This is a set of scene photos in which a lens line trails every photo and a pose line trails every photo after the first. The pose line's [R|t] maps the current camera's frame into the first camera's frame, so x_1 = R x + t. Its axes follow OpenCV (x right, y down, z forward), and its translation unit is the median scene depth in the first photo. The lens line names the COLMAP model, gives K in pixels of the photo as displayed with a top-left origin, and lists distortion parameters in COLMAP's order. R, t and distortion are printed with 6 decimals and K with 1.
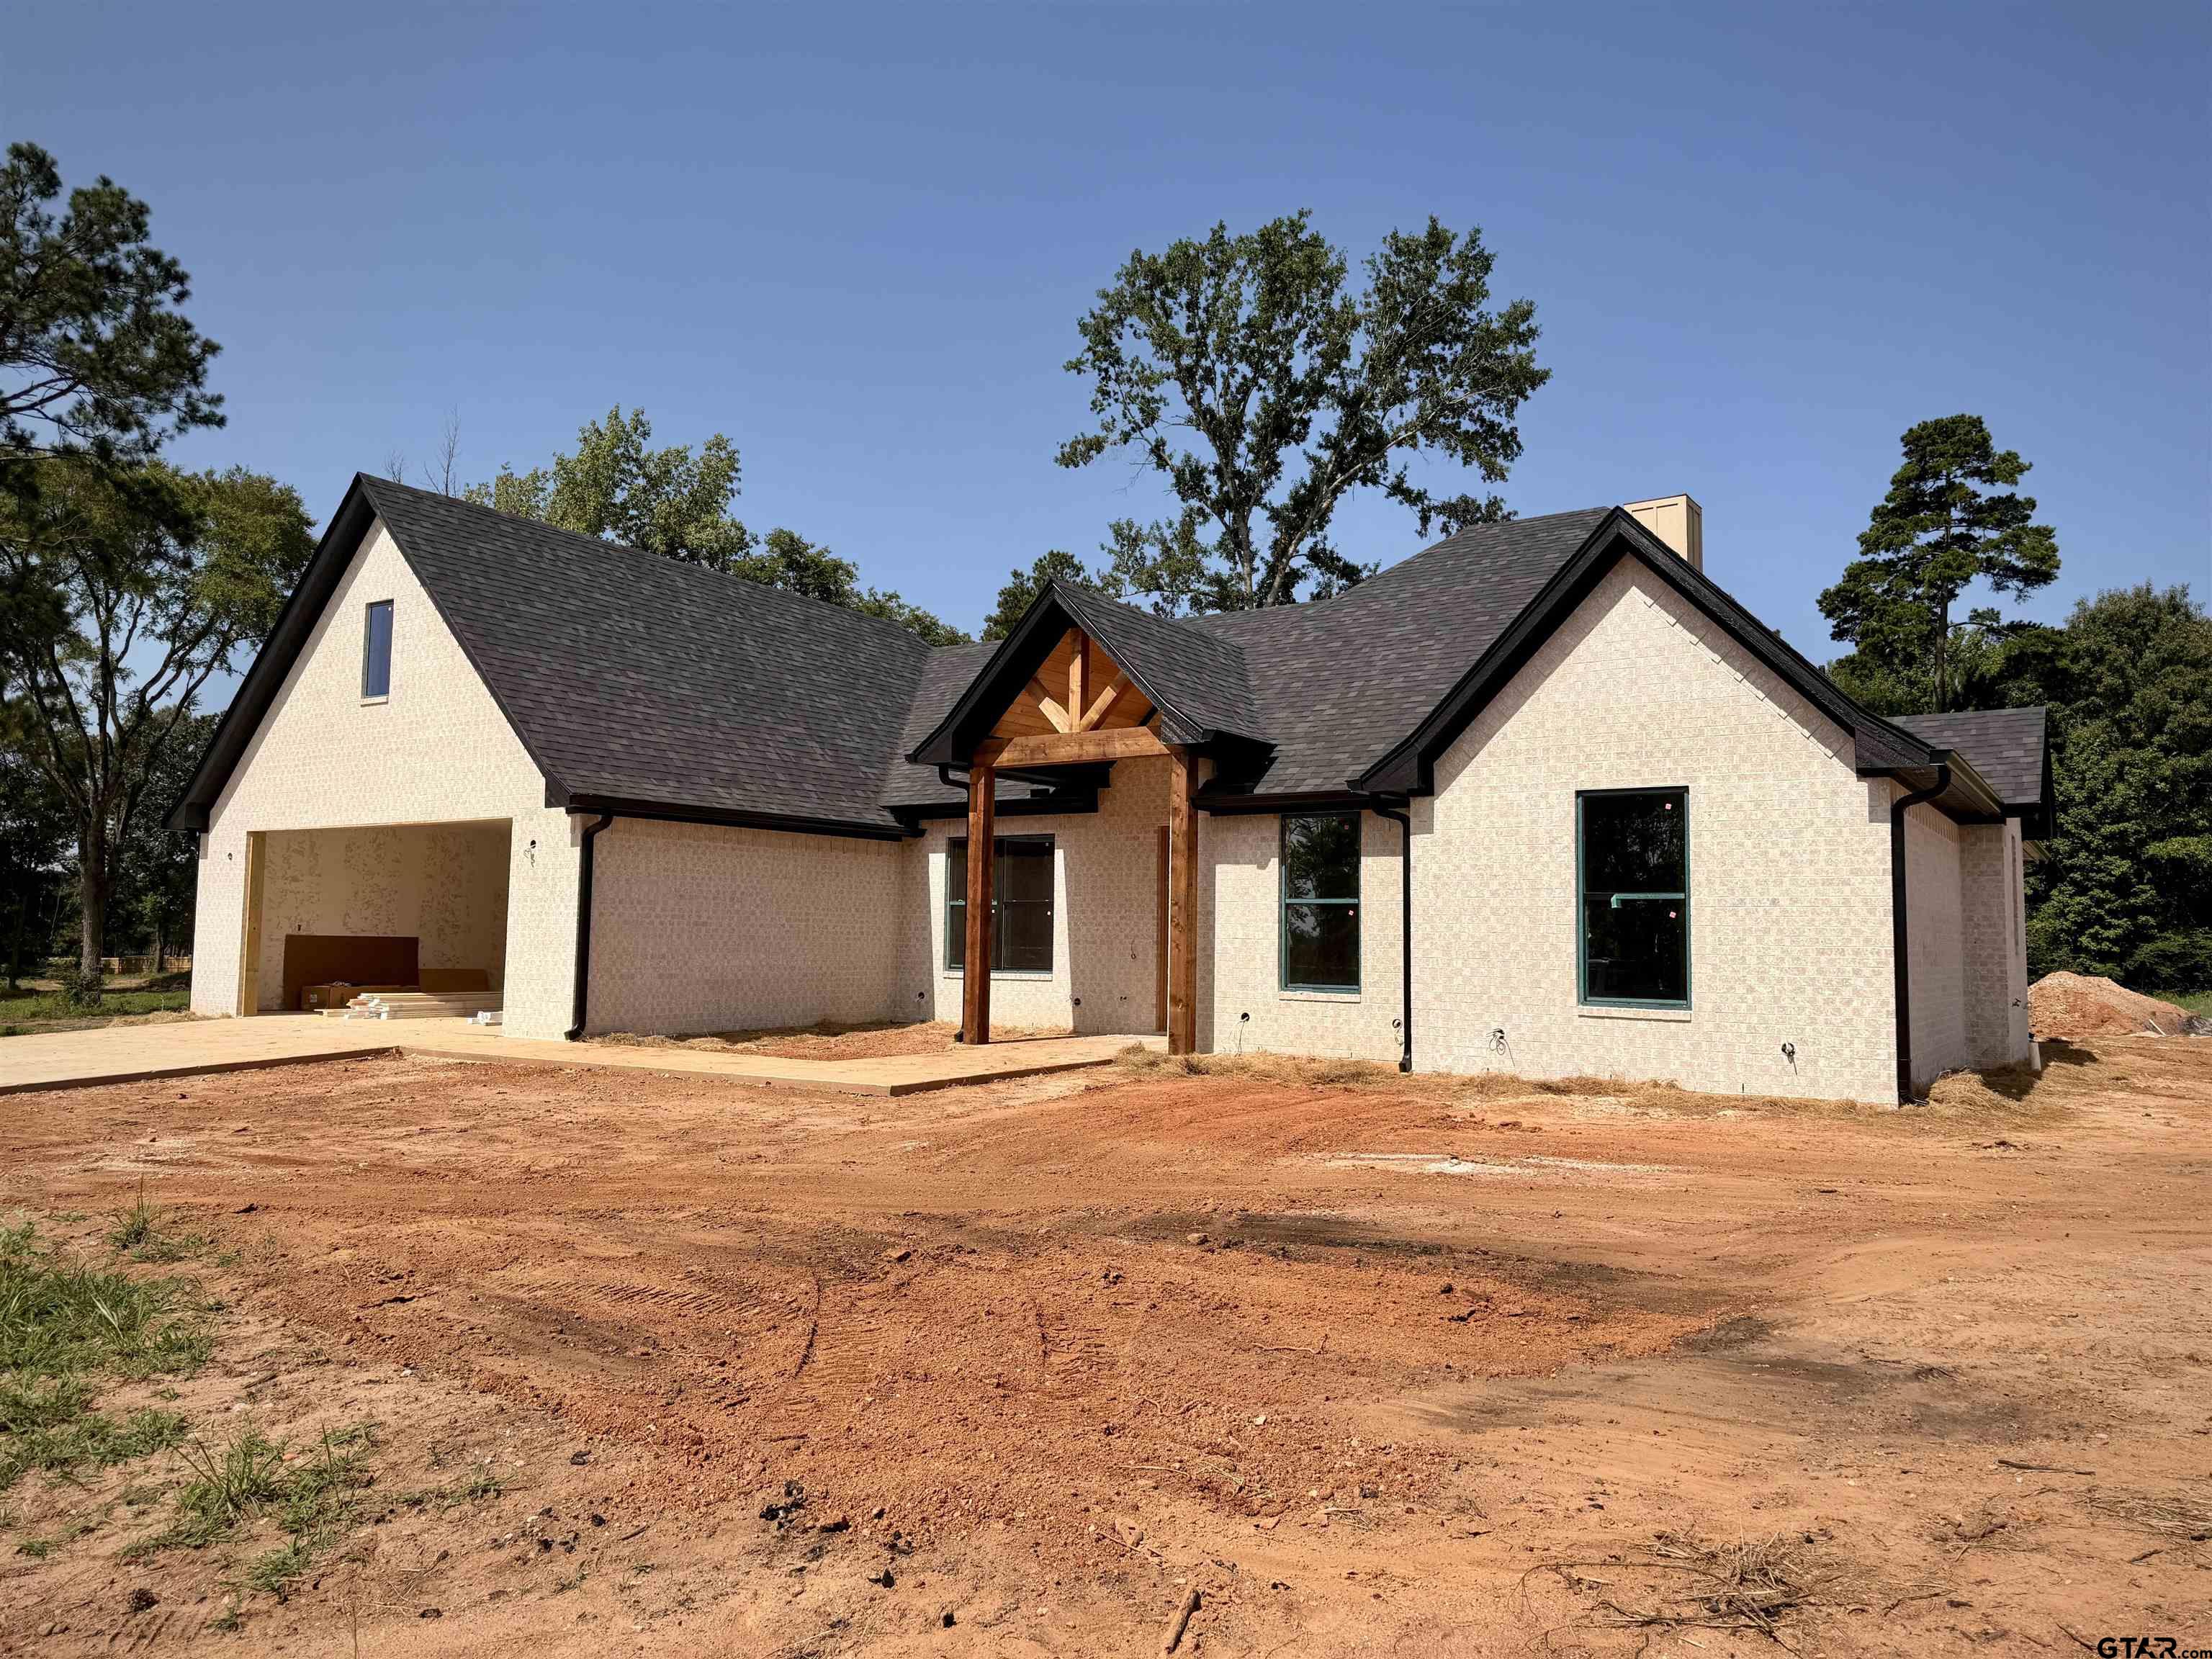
lens RADIAL K [[1504.1, 0, 1118.4], [0, 1504.1, 869.9], [0, 0, 1]] dist [0.053247, -0.044881]
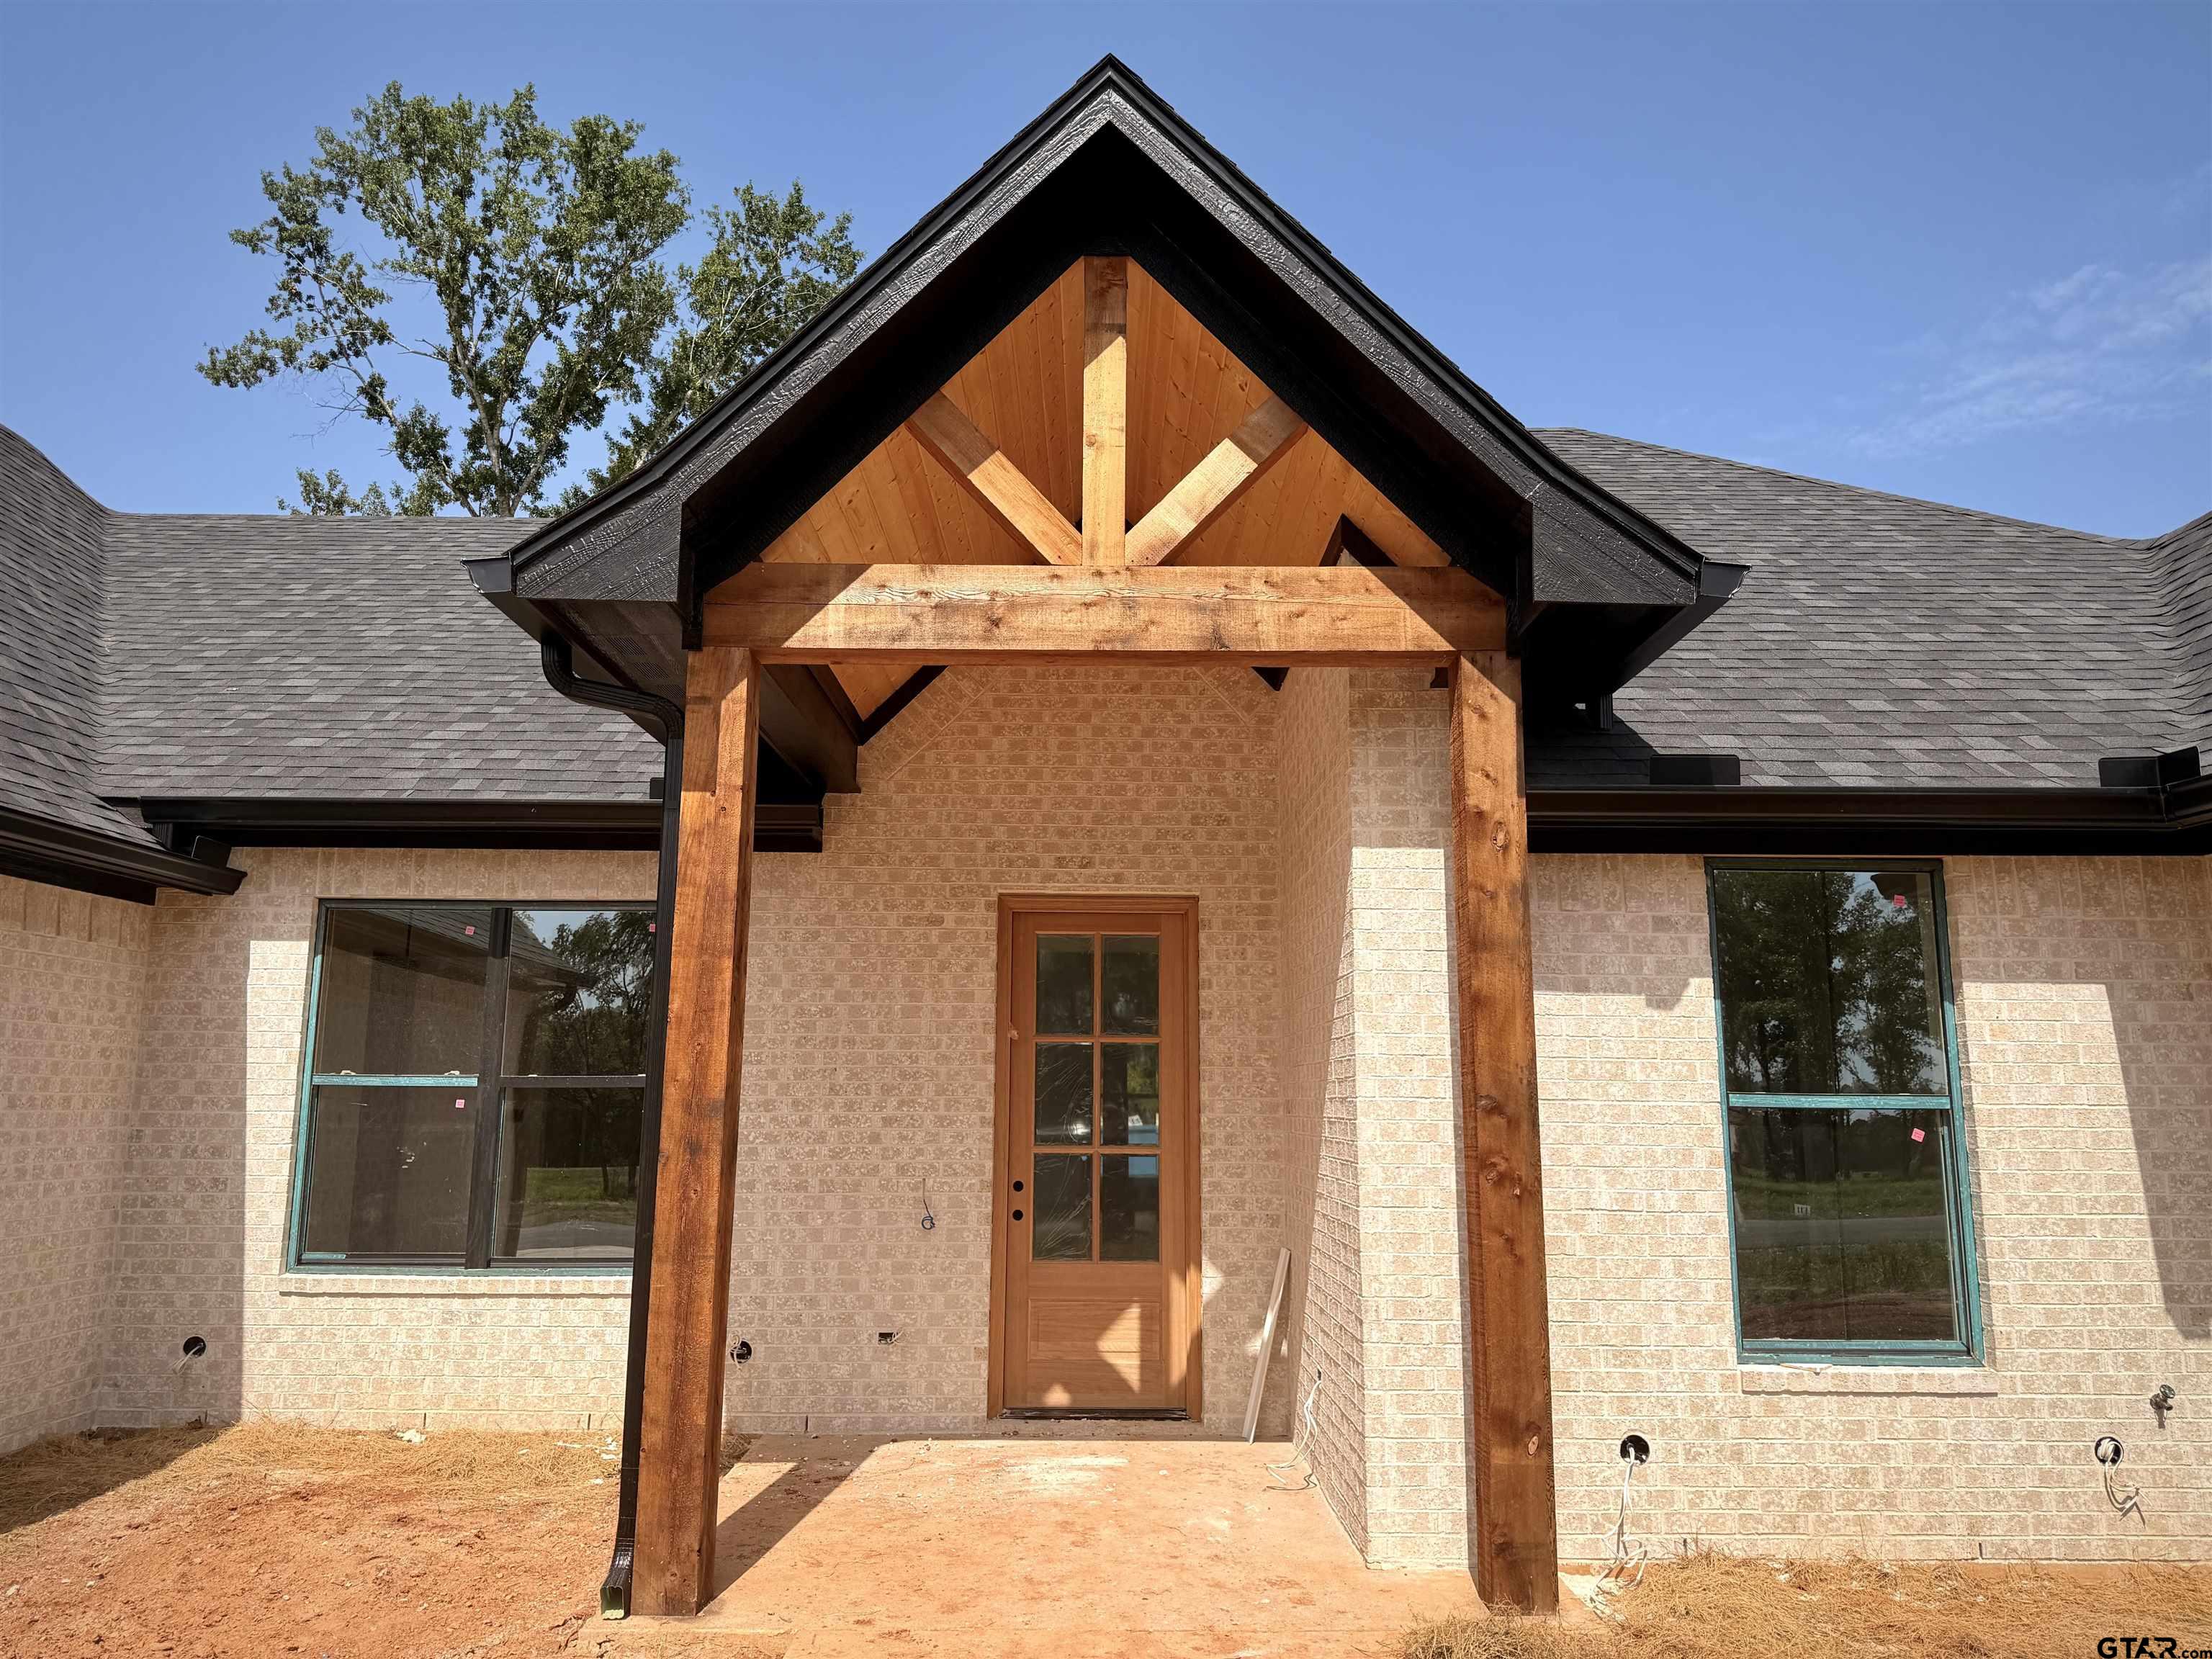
lens RADIAL K [[1504.1, 0, 1065.1], [0, 1504.1, 833.3], [0, 0, 1]] dist [0.053247, -0.044881]
pose [[0.832667, 0.085300, 0.547166, -0.077433], [-0.021922, 0.992368, -0.121345, 0.001818], [-0.553340, 0.089045, 0.828182, 0.272949]]
